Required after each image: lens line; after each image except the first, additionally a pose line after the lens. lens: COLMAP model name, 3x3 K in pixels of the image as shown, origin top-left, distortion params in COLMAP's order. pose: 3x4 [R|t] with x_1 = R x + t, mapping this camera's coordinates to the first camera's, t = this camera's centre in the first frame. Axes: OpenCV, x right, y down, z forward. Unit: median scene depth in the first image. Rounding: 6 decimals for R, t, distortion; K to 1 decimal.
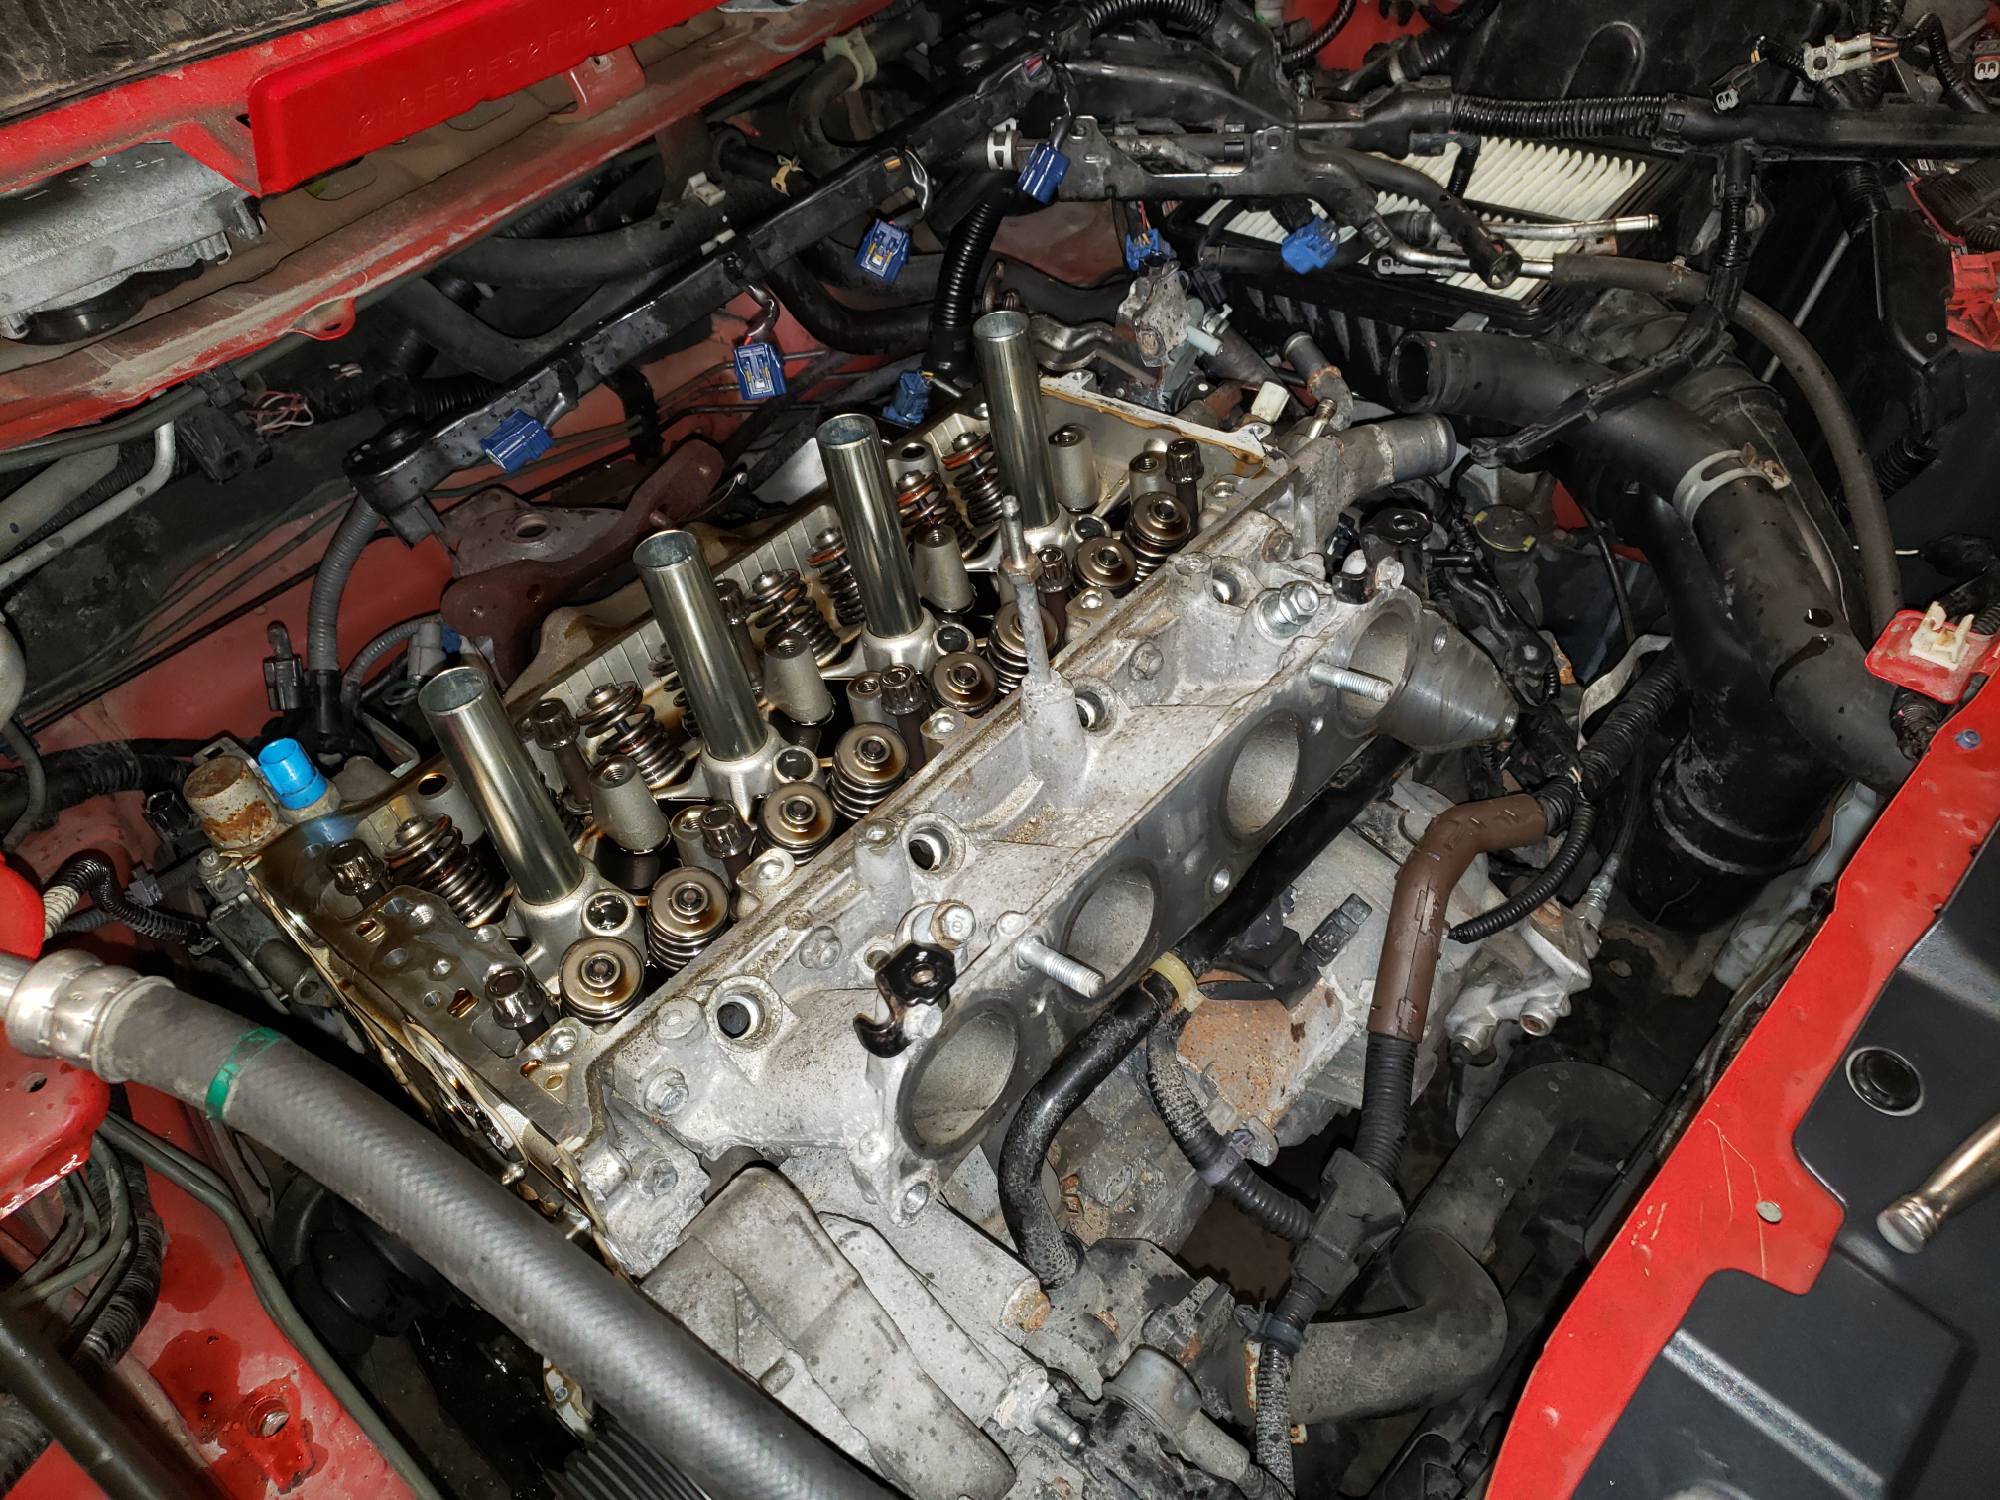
lens RADIAL K [[1498.4, 0, 1006.8], [0, 1498.4, 805.1], [0, 0, 1]] dist [0.059328, -0.111899]
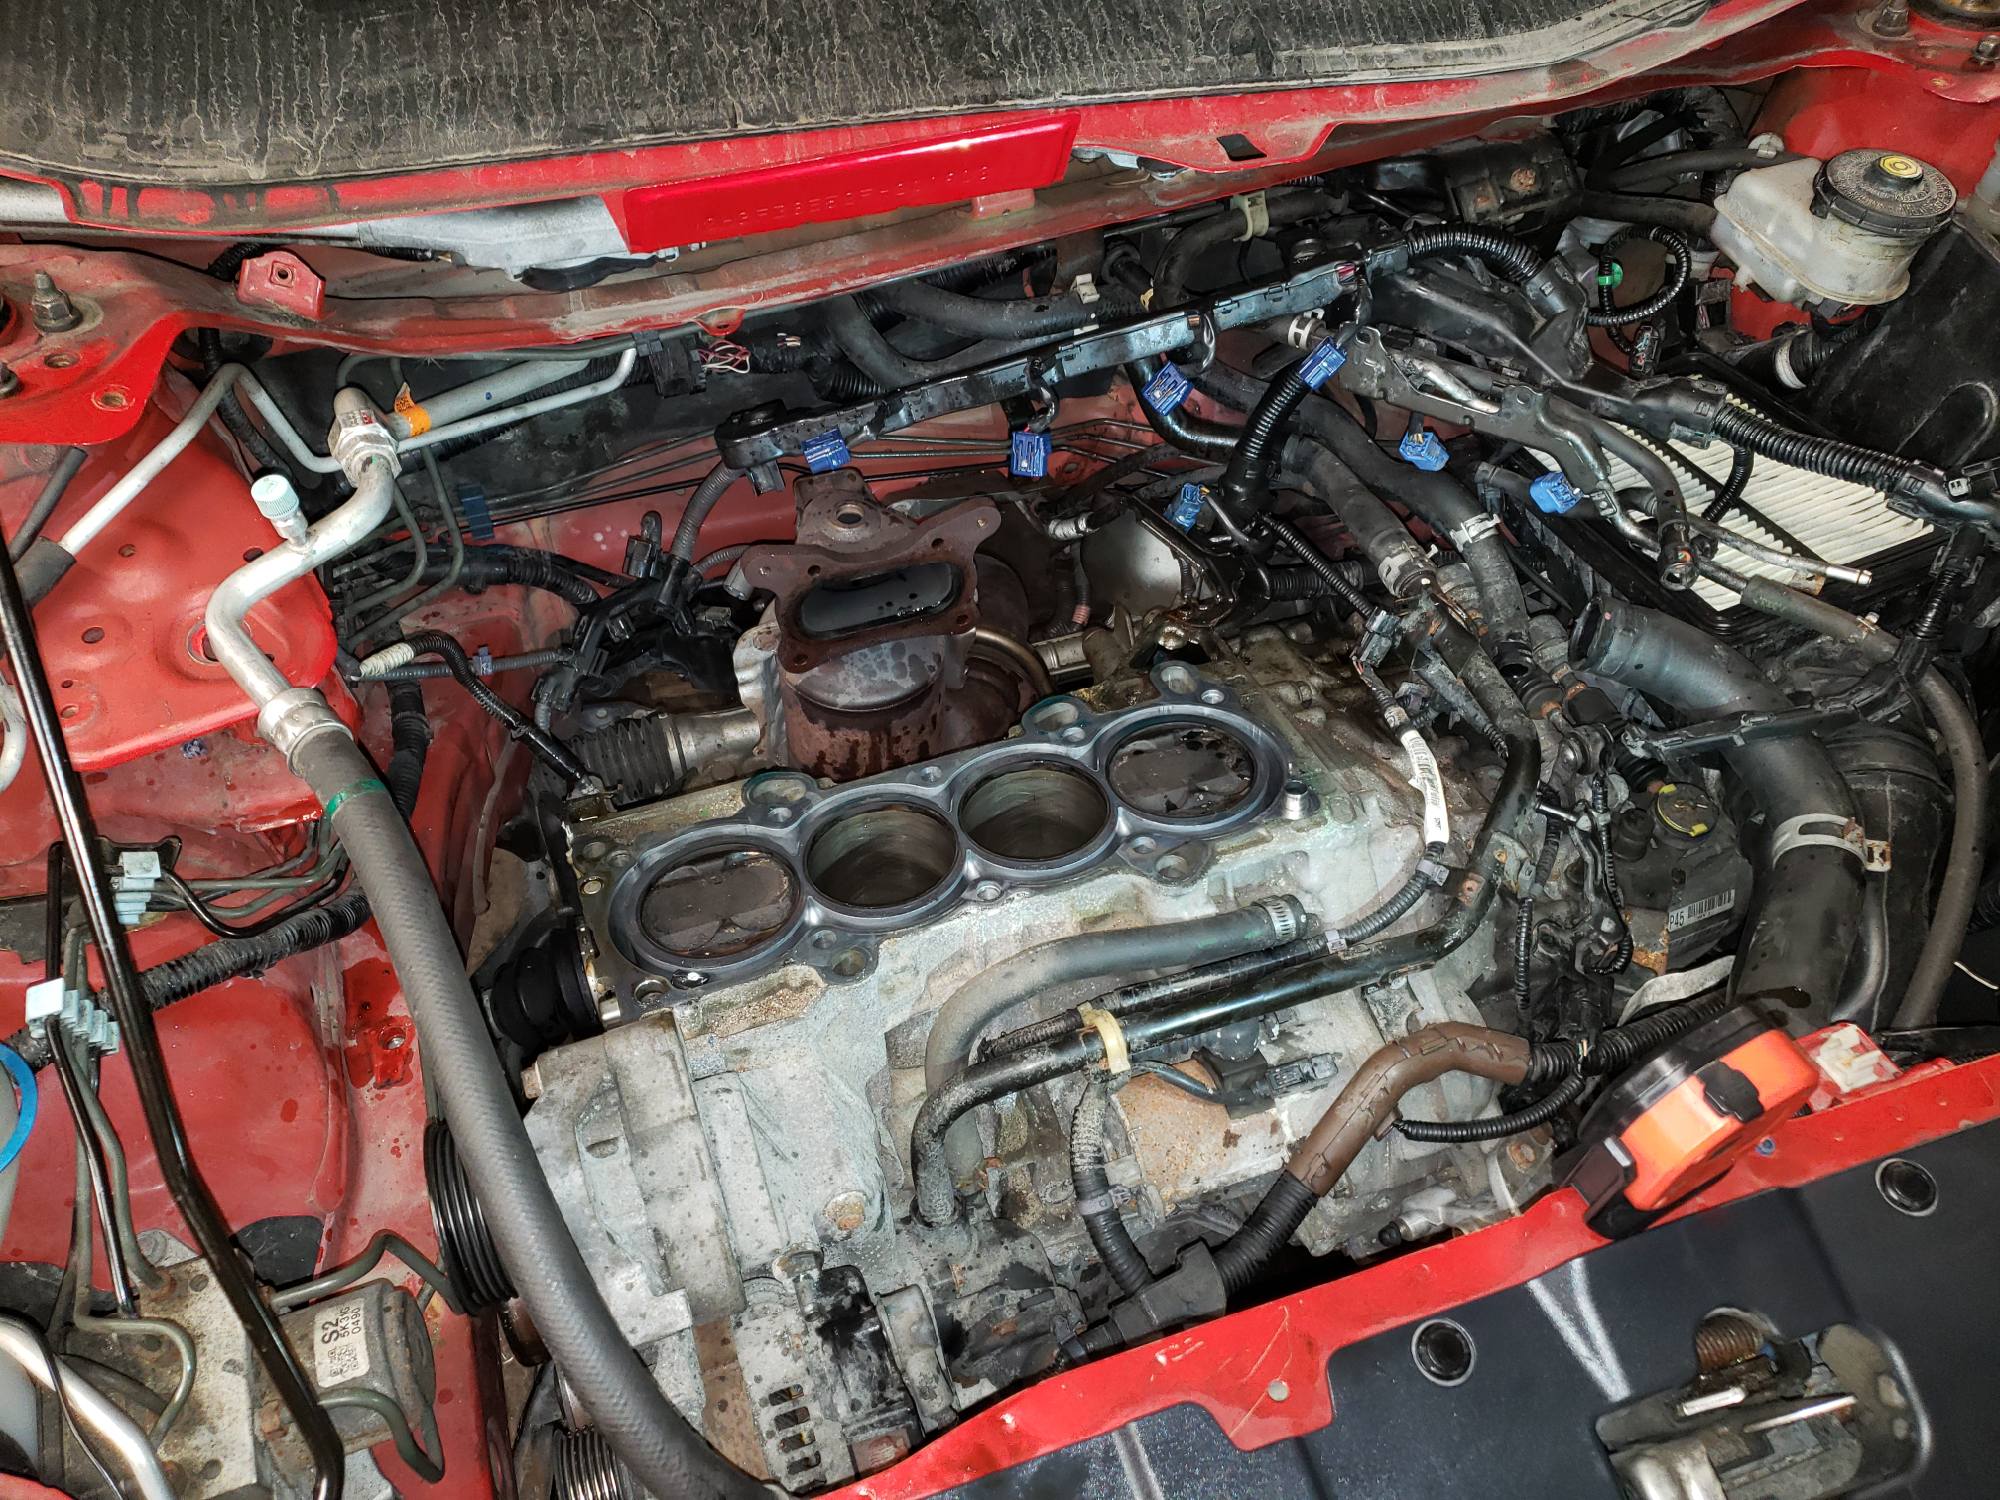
lens RADIAL K [[1498.4, 0, 1006.8], [0, 1498.4, 805.1], [0, 0, 1]] dist [0.059328, -0.111899]
pose [[0.866294, 0.385703, -0.317439, 0.309237], [-0.382431, 0.920911, 0.075292, -0.102607], [0.321374, 0.056173, 0.945285, -0.142449]]
